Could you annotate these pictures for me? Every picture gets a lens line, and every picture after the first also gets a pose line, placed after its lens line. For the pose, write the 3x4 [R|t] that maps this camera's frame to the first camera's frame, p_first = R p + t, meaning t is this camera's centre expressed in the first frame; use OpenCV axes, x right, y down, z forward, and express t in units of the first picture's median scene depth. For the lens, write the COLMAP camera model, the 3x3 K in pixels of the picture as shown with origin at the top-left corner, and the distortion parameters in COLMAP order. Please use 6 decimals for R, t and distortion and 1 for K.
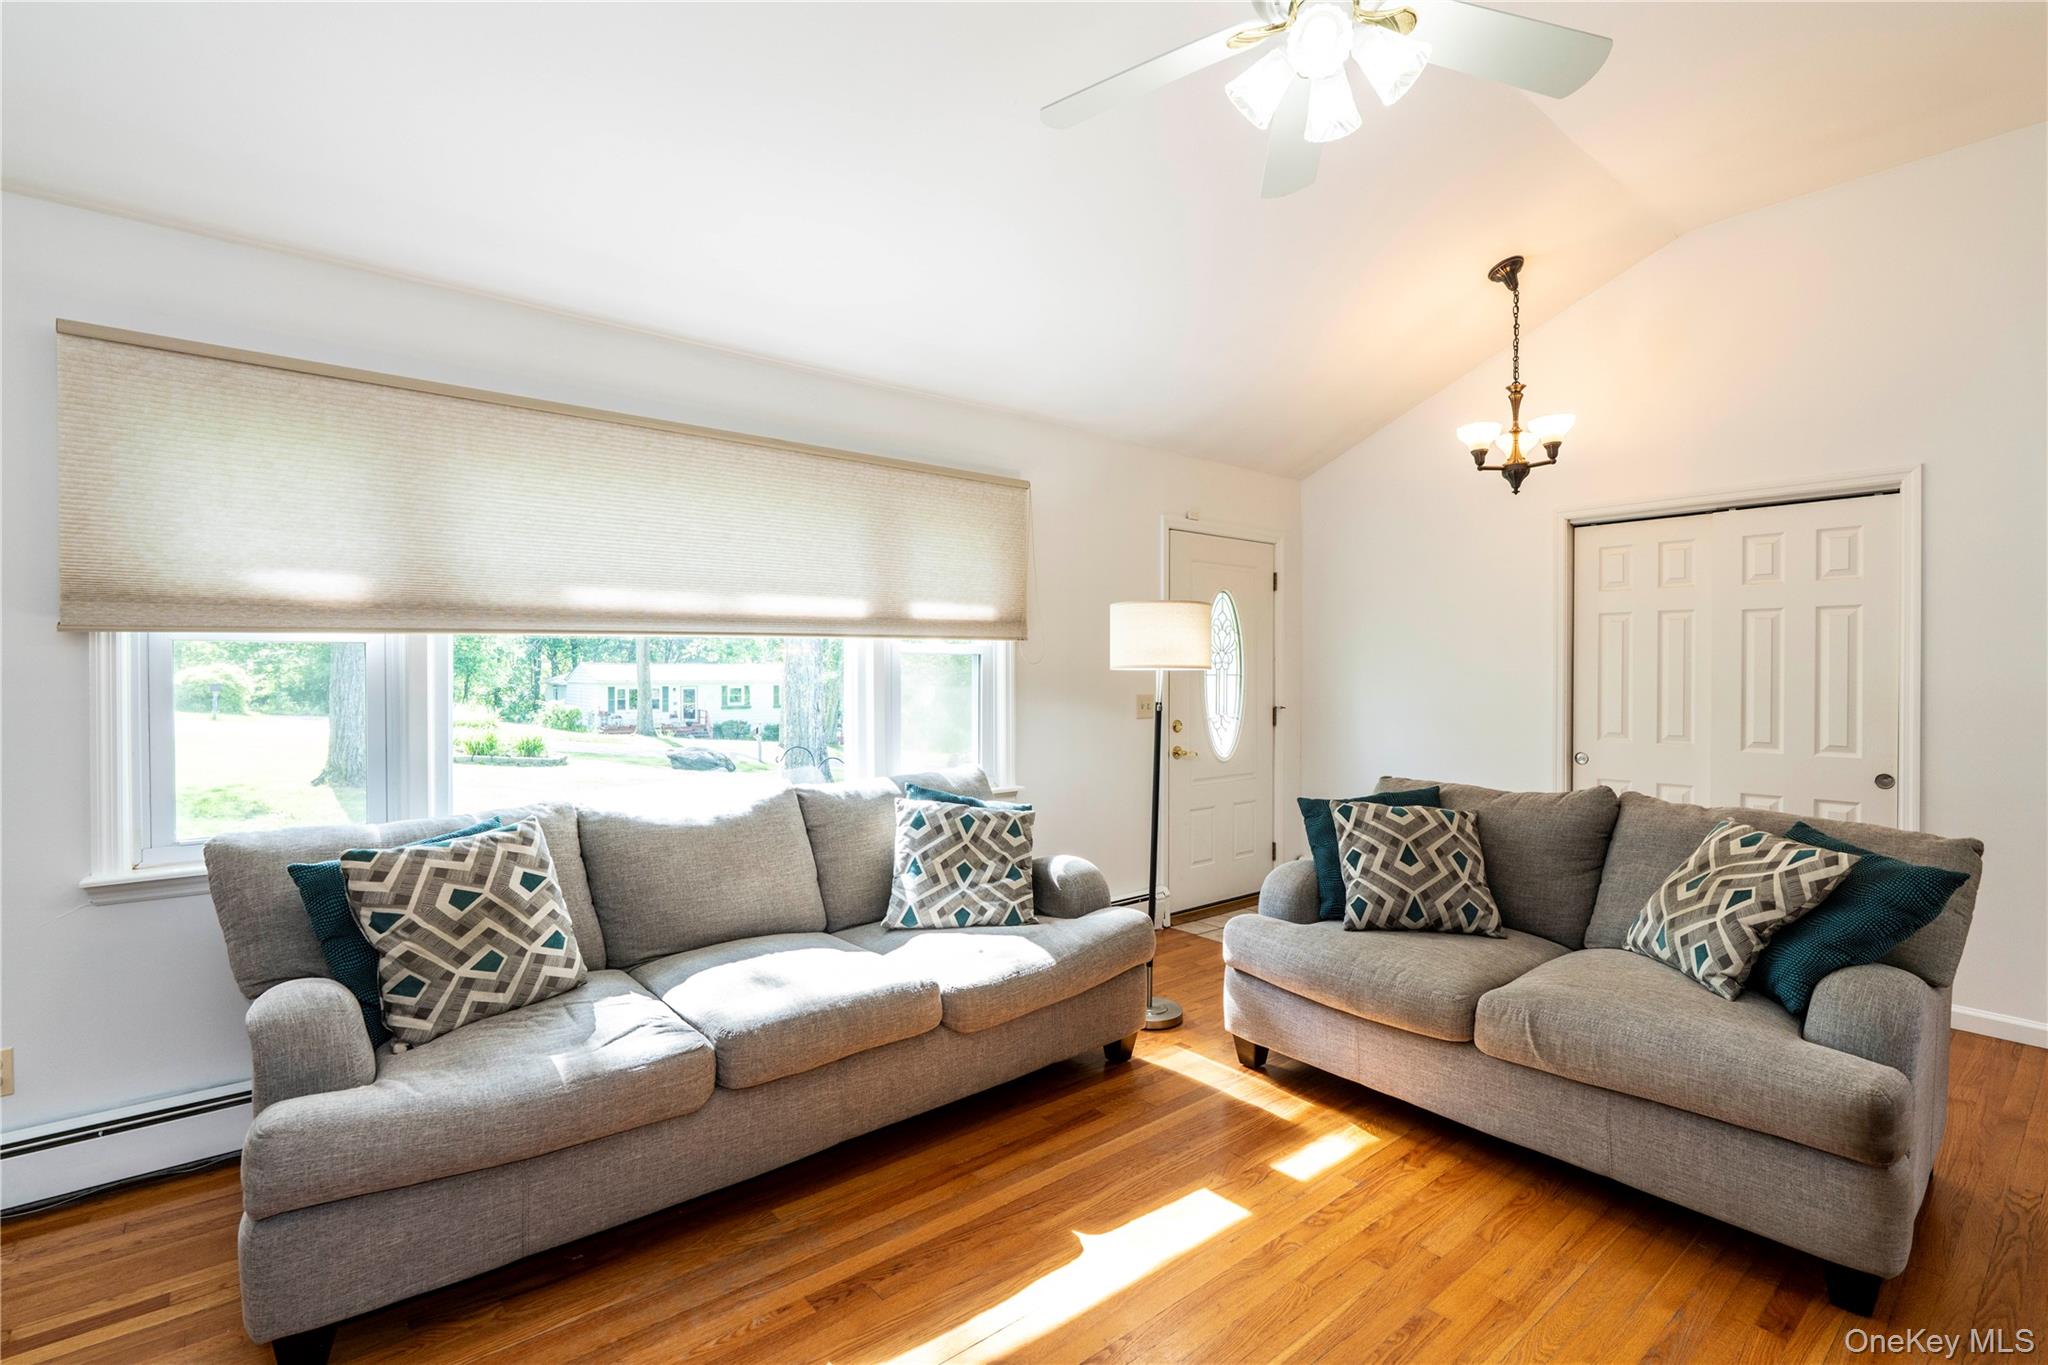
lens RADIAL K [[933.3, 0, 1019.8], [0, 933.3, 671.4], [0, 0, 1]] dist [-0.001736, -0.000213]
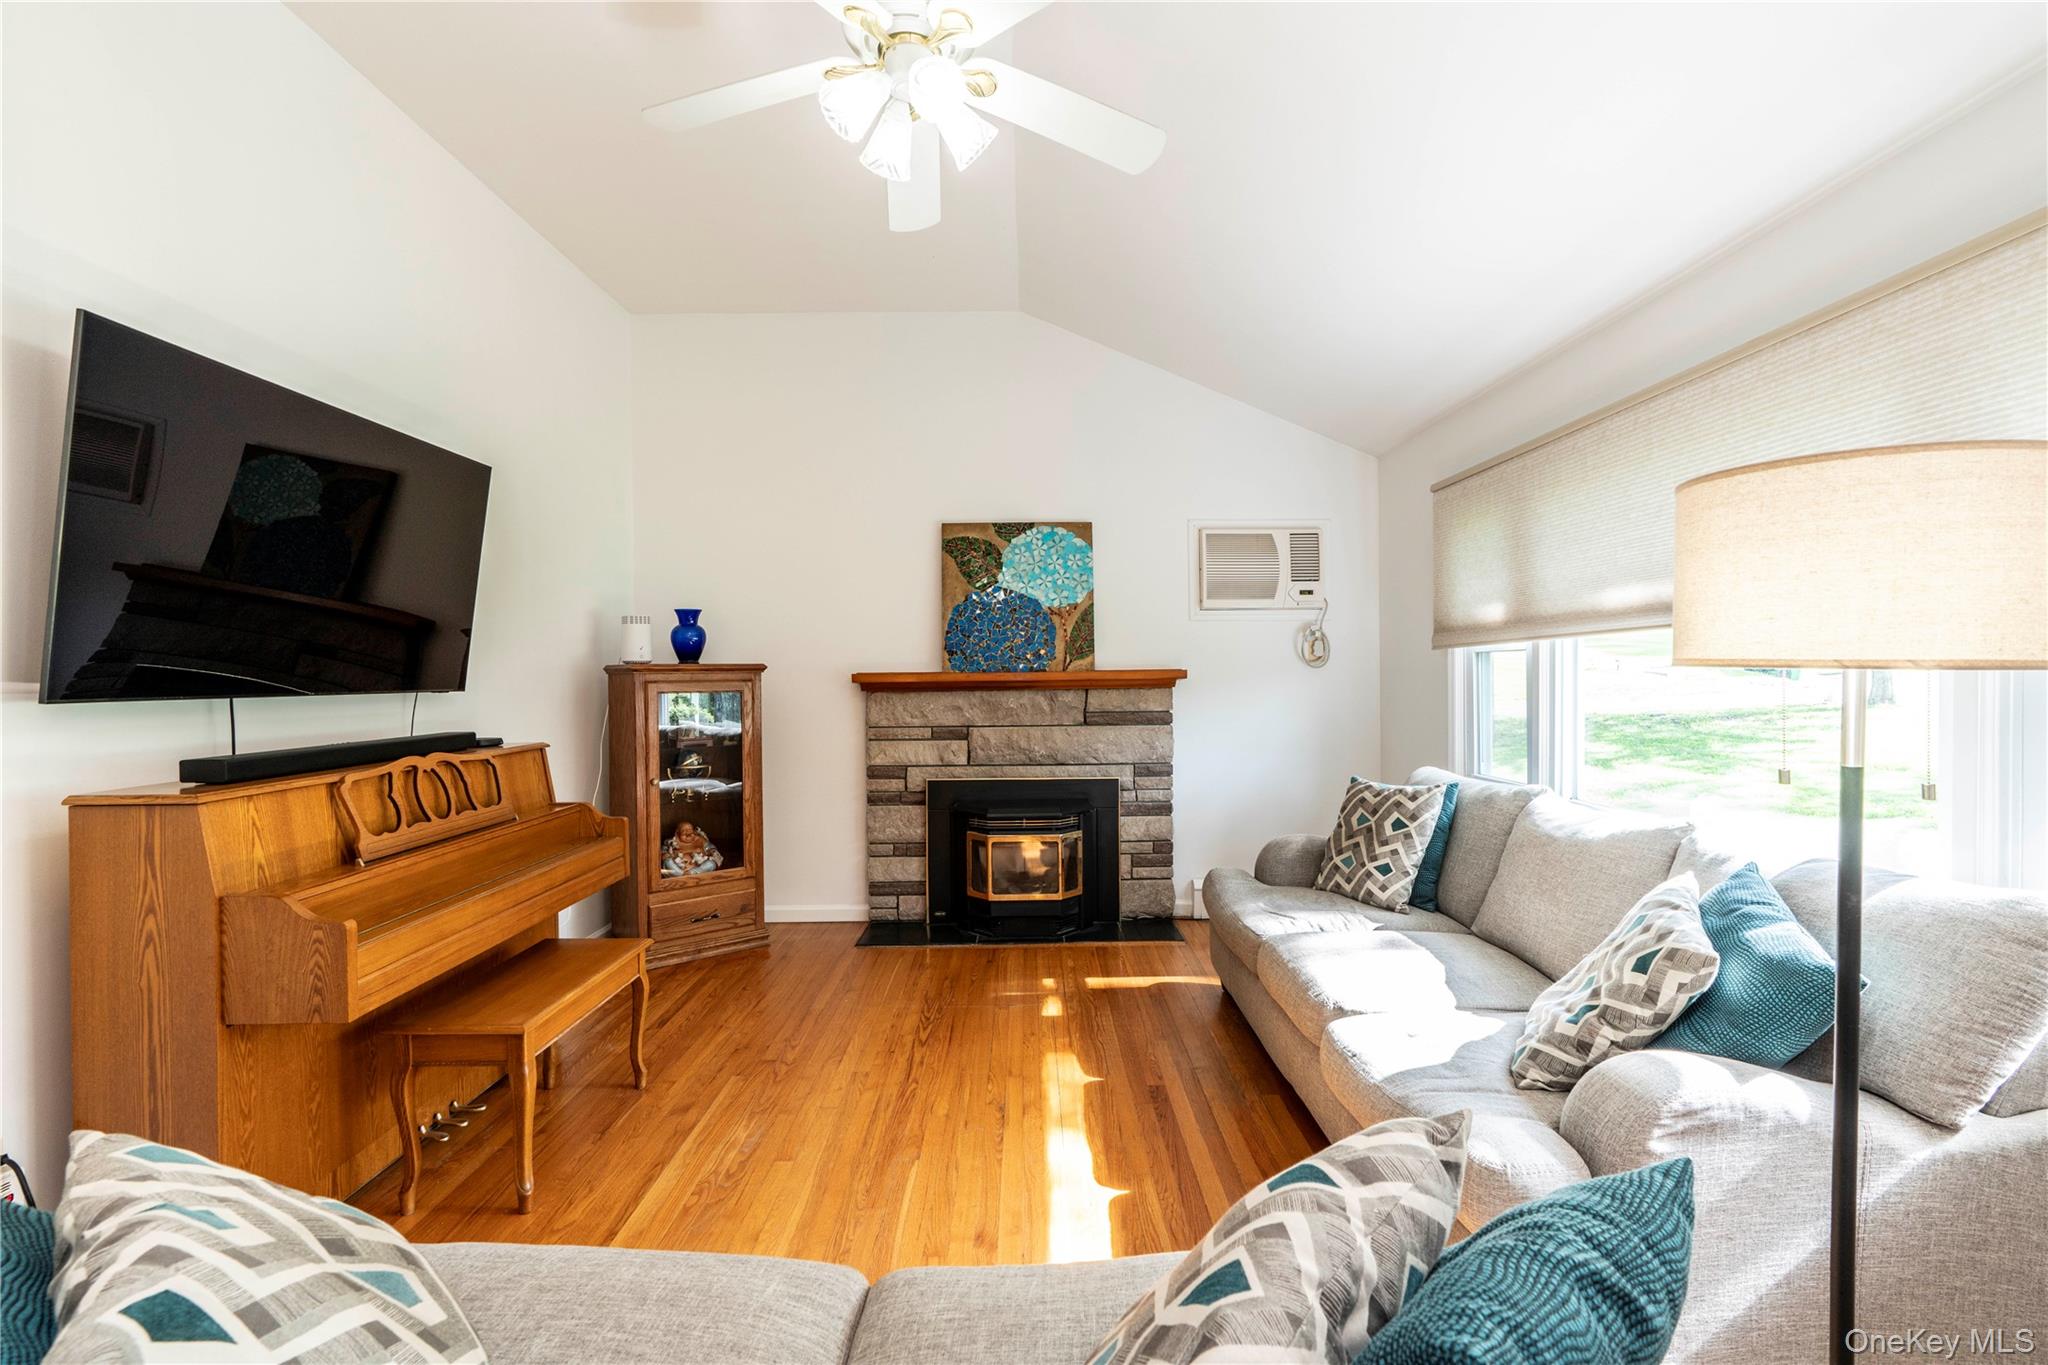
lens RADIAL K [[934.0, 0, 1053.4], [0, 934.0, 687.2], [0, 0, 1]] dist [-0.011553, 0.003776]
pose [[-0.611420, 0.013399, -0.791193, 0.860543], [-0.002291, 0.999822, 0.018703, -0.001384], [0.791303, 0.013248, -0.611280, 1.429026]]
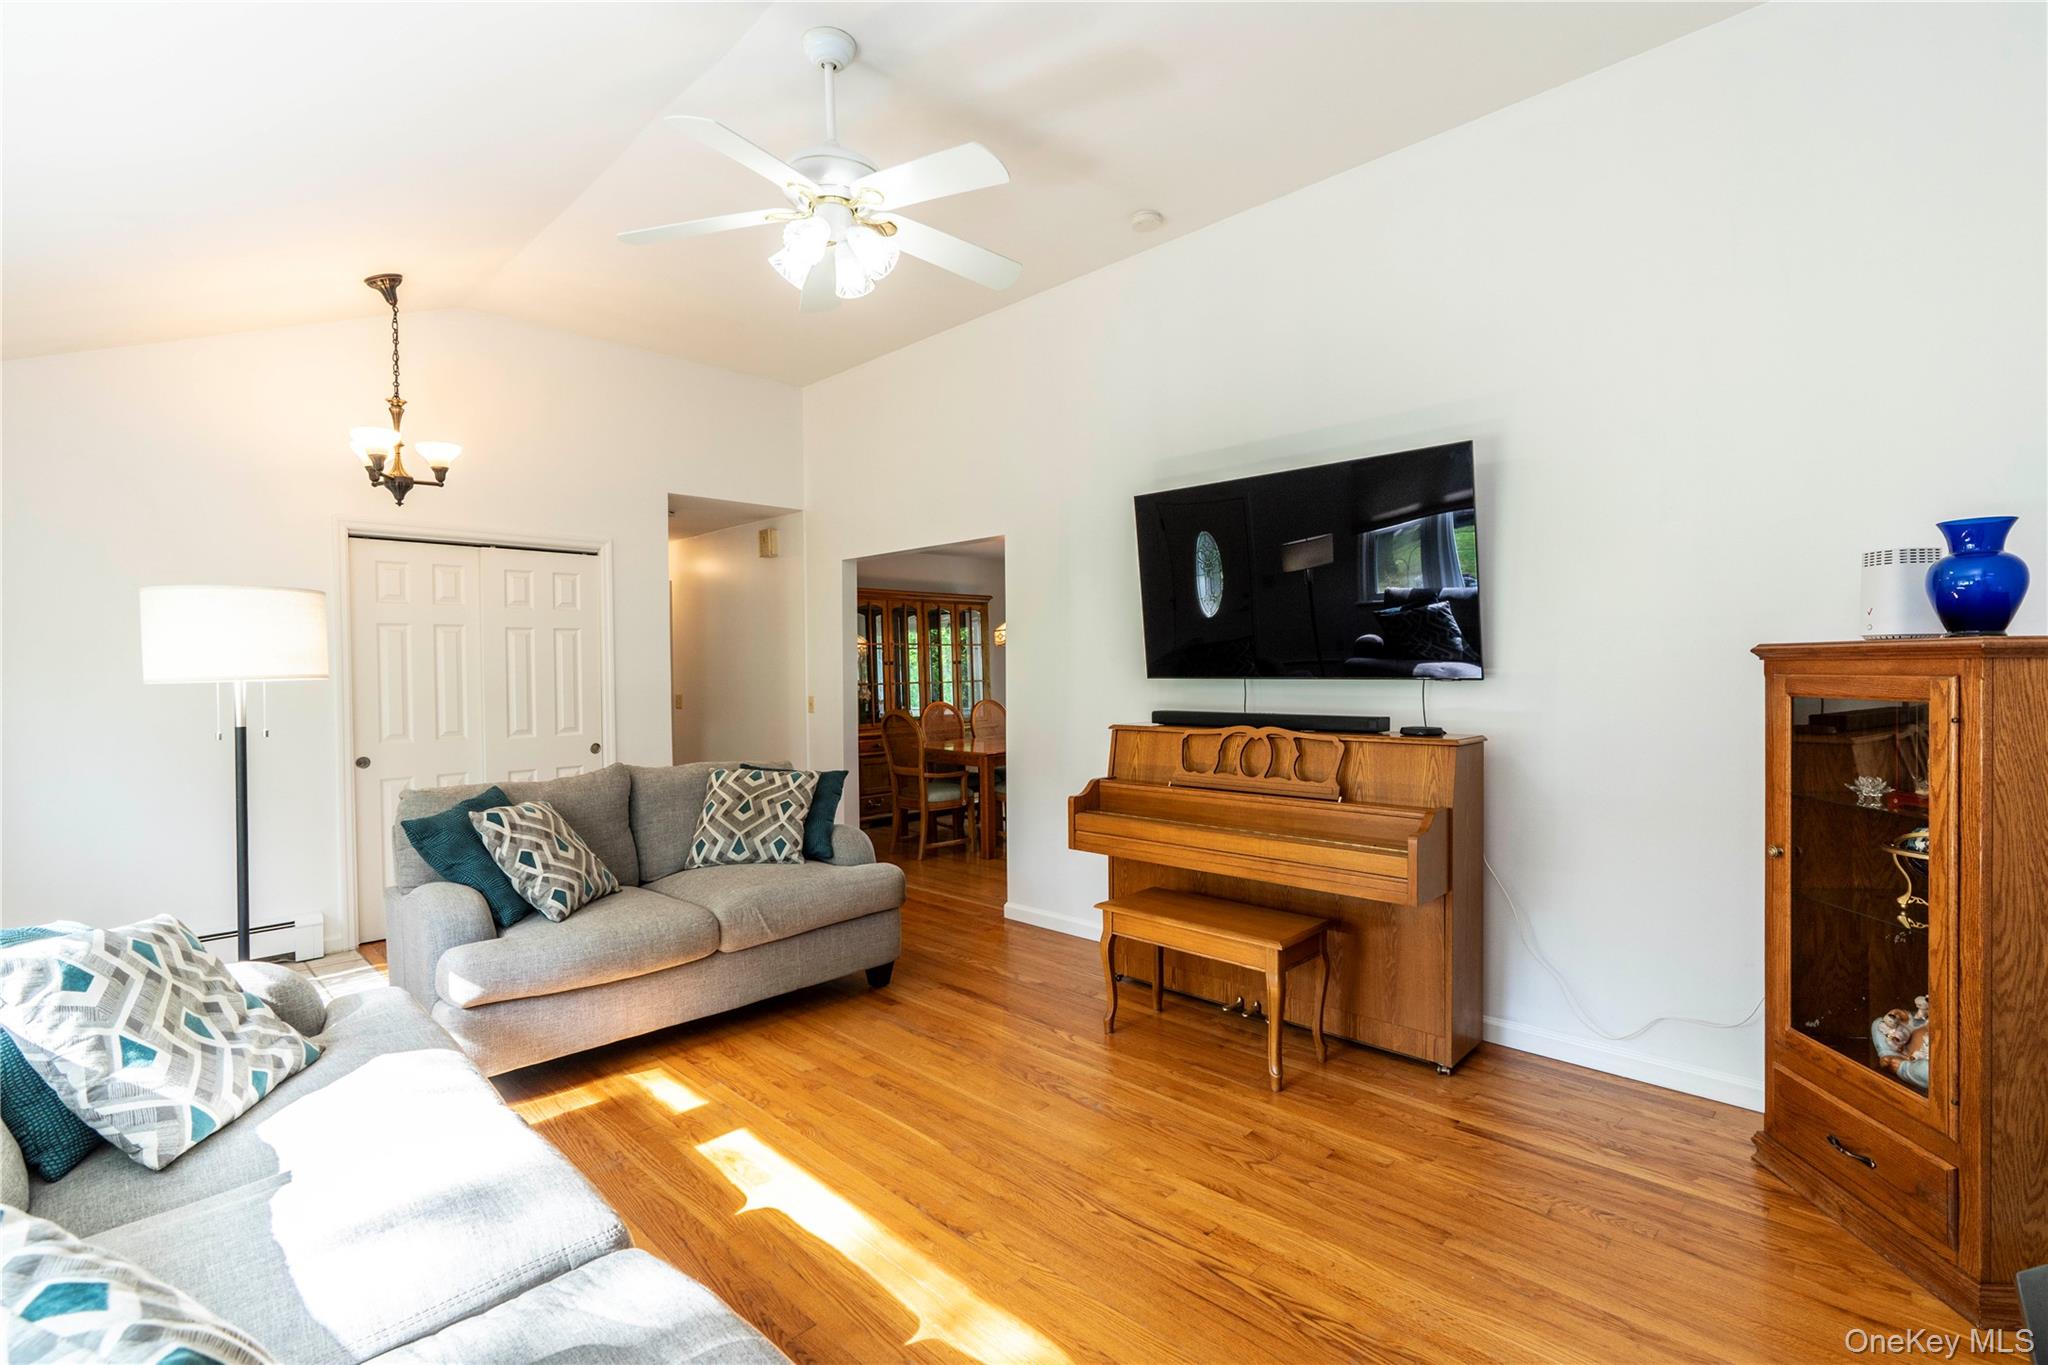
lens RADIAL K [[934.0, 0, 1006.5], [0, 934.0, 677.2], [0, 0, 1]] dist [-0.011553, 0.003776]
pose [[-0.078548, -0.012561, 0.996831, -0.896190], [0.020315, 0.999693, 0.014198, -0.004799], [-0.996703, 0.021366, -0.078269, 0.694597]]
